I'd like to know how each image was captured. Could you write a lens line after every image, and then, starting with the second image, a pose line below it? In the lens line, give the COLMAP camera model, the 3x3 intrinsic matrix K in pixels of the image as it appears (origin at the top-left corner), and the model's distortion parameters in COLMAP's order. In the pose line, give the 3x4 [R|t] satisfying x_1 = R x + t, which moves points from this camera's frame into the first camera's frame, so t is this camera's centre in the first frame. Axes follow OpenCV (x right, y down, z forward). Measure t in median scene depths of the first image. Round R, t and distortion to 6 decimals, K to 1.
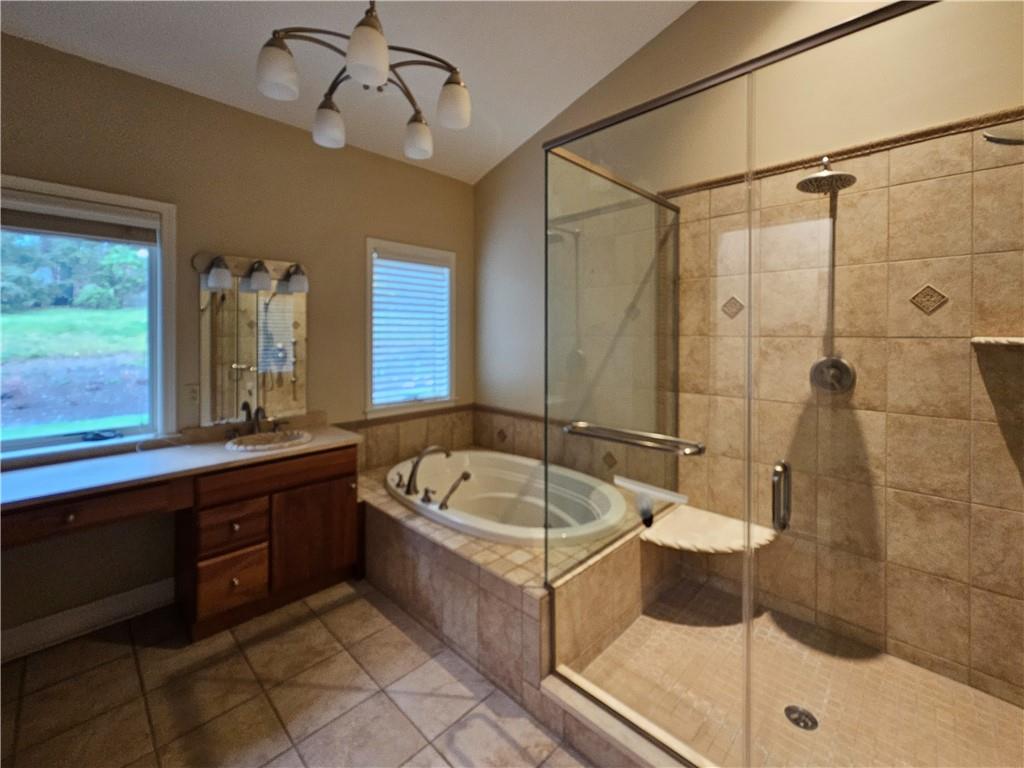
lens RADIAL K [[438.8, 0, 527.6], [0, 438.8, 335.4], [0, 0, 1]] dist [-0.003084, -0.000292]
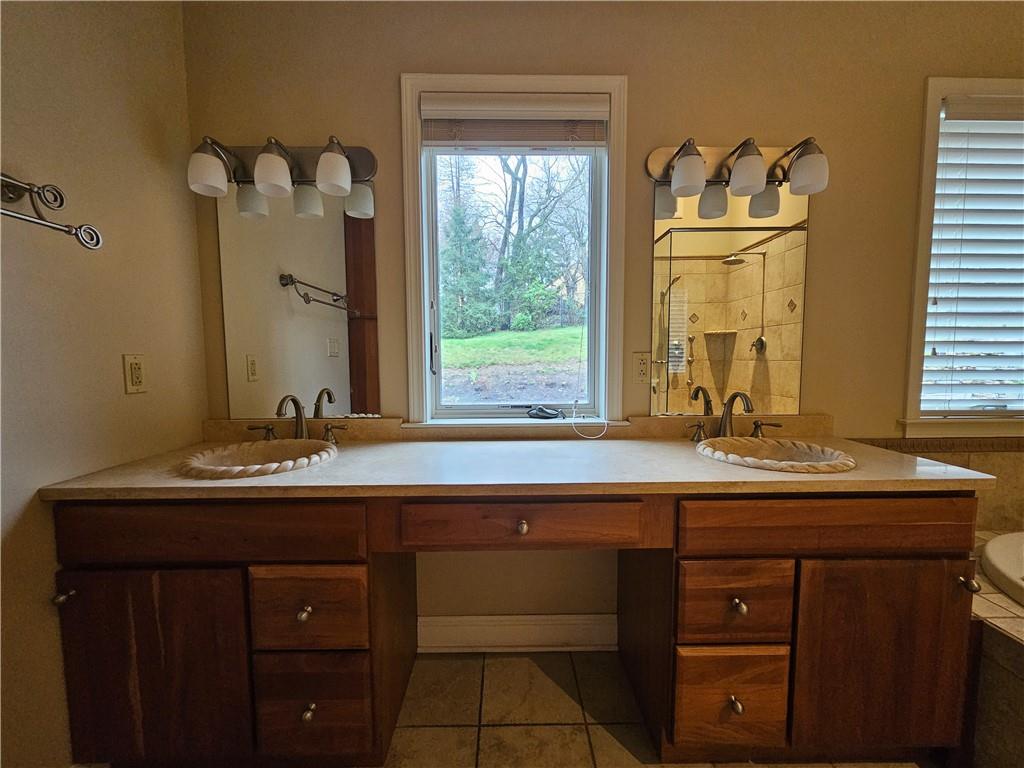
lens RADIAL K [[423.1, 0, 510.4], [0, 423.1, 389.1], [0, 0, 1]] dist [-0.000919, -0.000126]
pose [[0.693734, 0.055999, -0.718051, -0.399000], [0.004979, 0.996576, 0.082531, 0.104494], [0.720214, -0.060830, 0.691080, 0.363698]]
